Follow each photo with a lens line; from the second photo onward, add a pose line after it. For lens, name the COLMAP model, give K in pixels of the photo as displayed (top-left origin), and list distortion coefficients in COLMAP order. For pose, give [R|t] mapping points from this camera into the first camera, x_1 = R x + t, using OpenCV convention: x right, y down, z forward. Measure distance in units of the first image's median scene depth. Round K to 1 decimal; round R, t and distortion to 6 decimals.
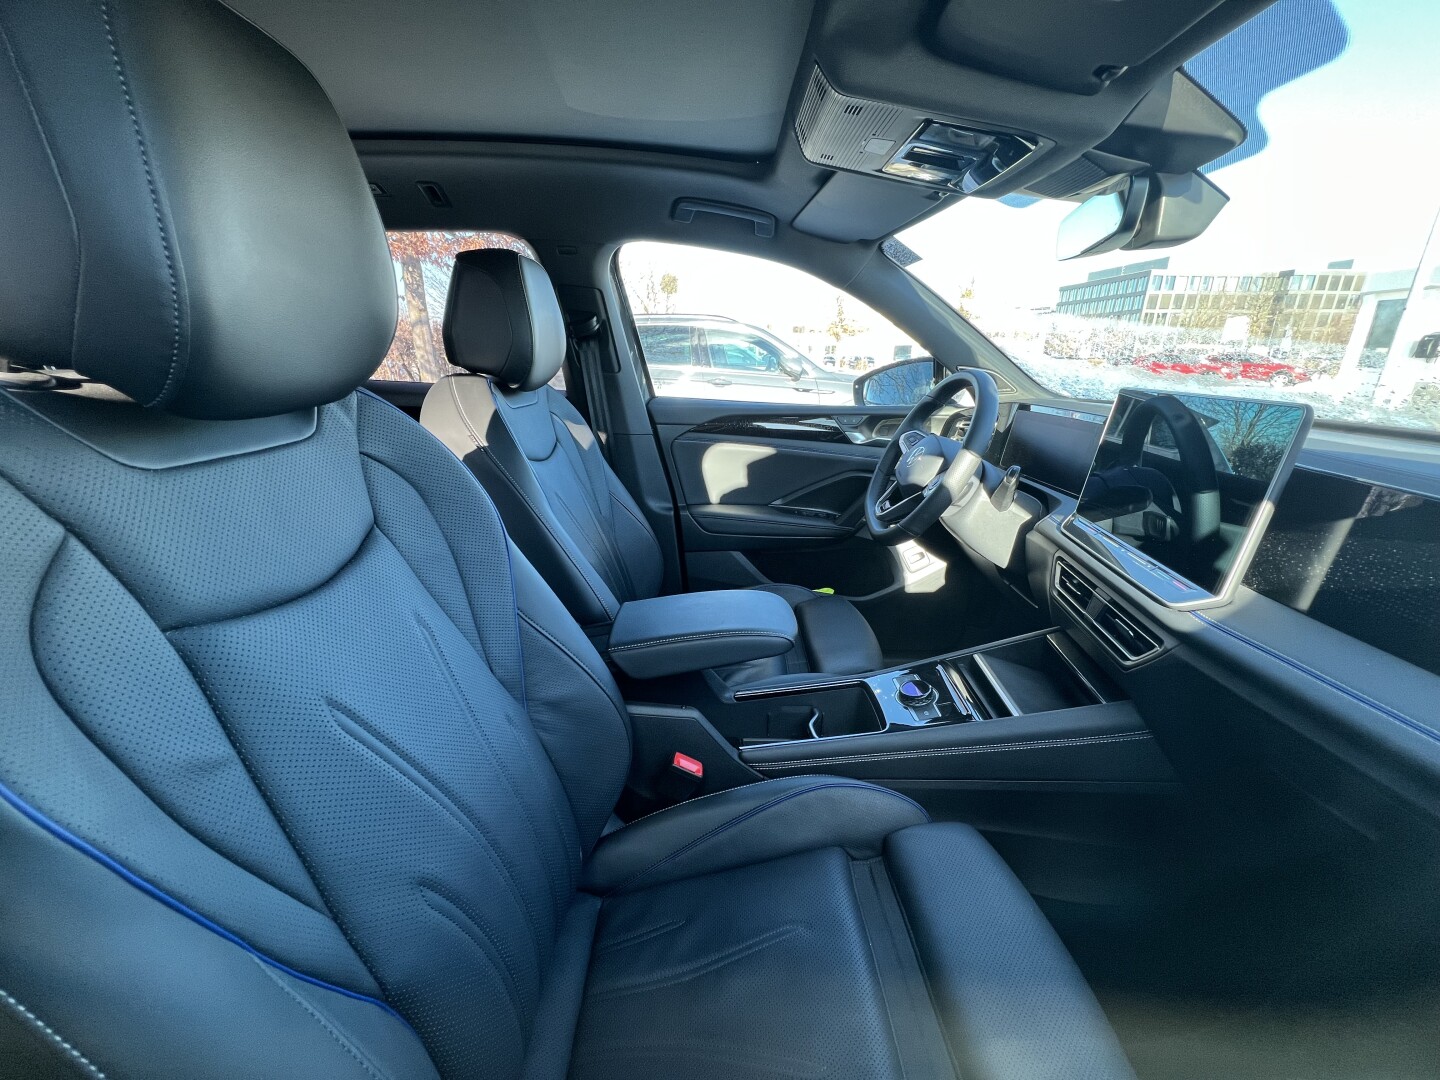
lens RADIAL K [[567.1, 0, 720.0], [0, 567.1, 540.0], [0, 0, 1]] dist [0.002967, 0.000125]
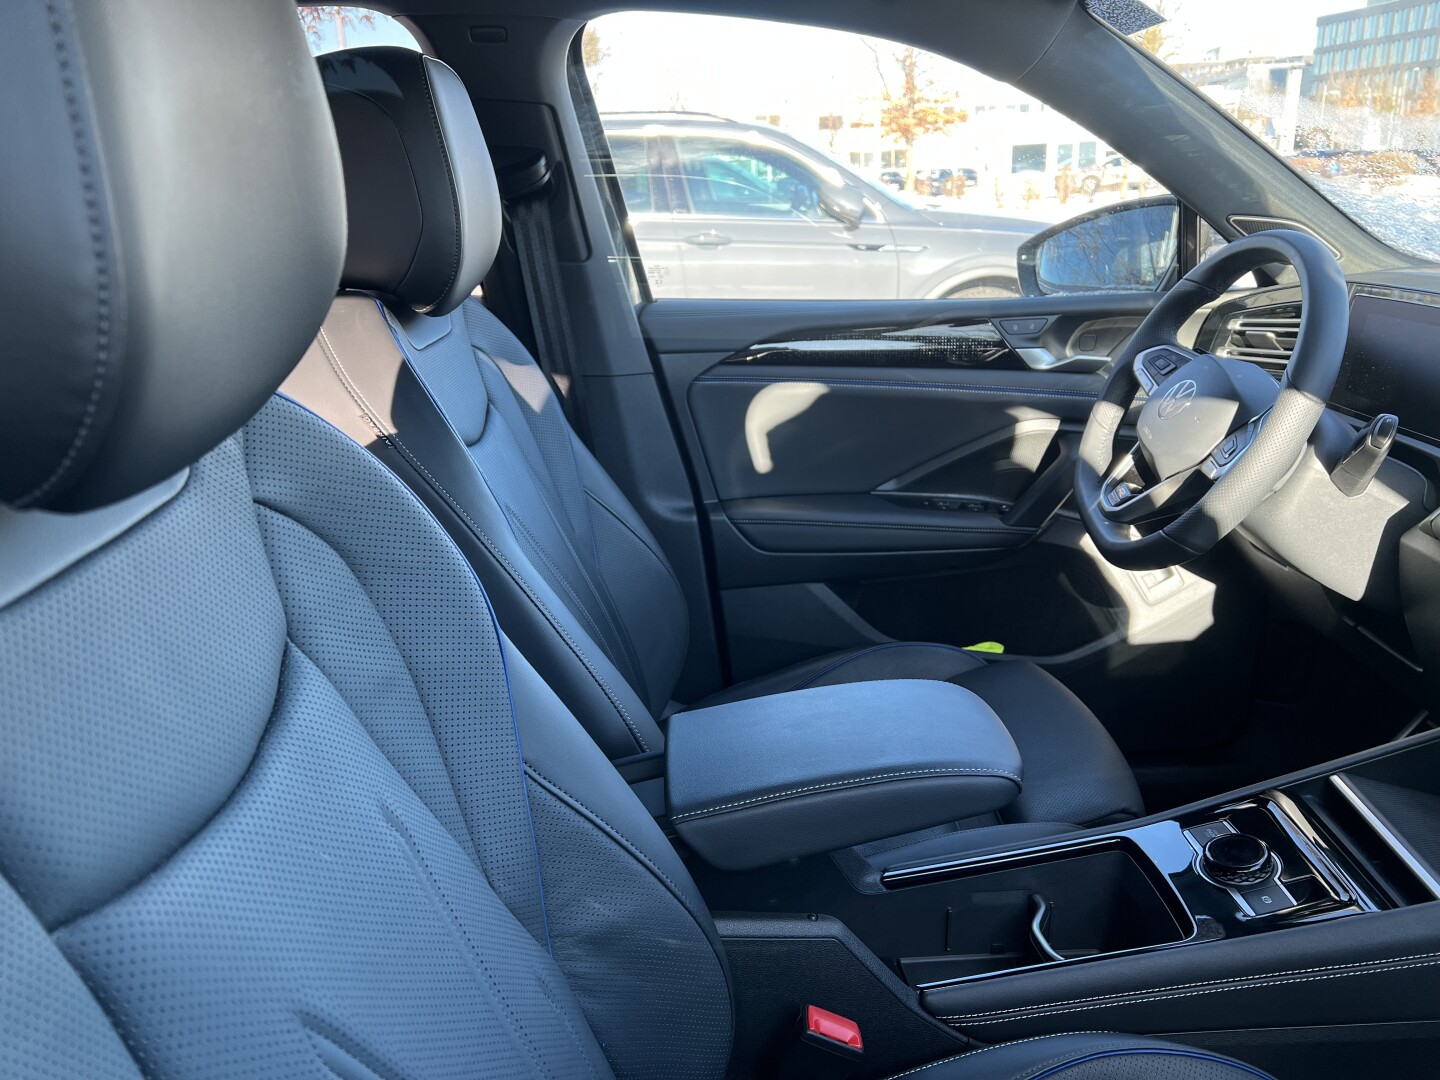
lens RADIAL K [[1071.0, 0, 731.9], [0, 1071.0, 537.0], [0, 0, 1]] dist [0.064012, -0.081422]
pose [[0.998307, -0.053745, 0.022252, -0.083028], [0.053638, 0.998546, 0.005399, -0.038546], [-0.022510, -0.004196, 0.999738, 0.001554]]
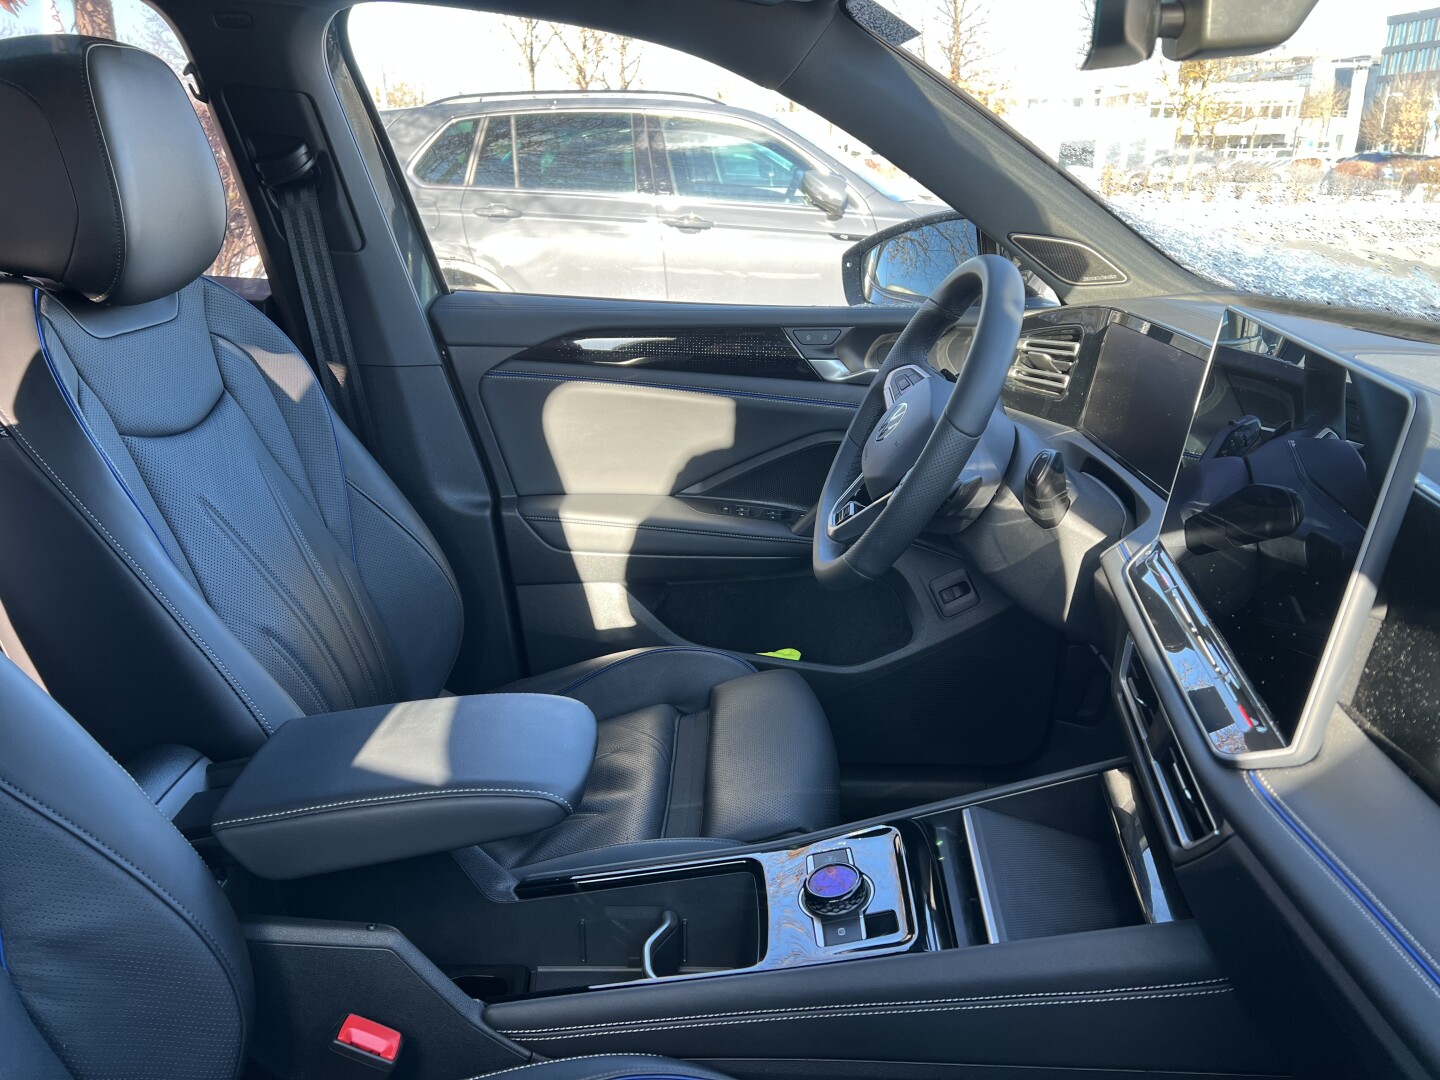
lens RADIAL K [[1068.4, 0, 718.0], [0, 1068.4, 544.4], [0, 0, 1]] dist [0.049863, -0.050321]
pose [[0.999972, -0.005630, -0.004898, 0.154428], [0.005767, 0.999579, 0.028424, -0.051530], [0.004736, -0.028452, 0.999584, 0.003406]]
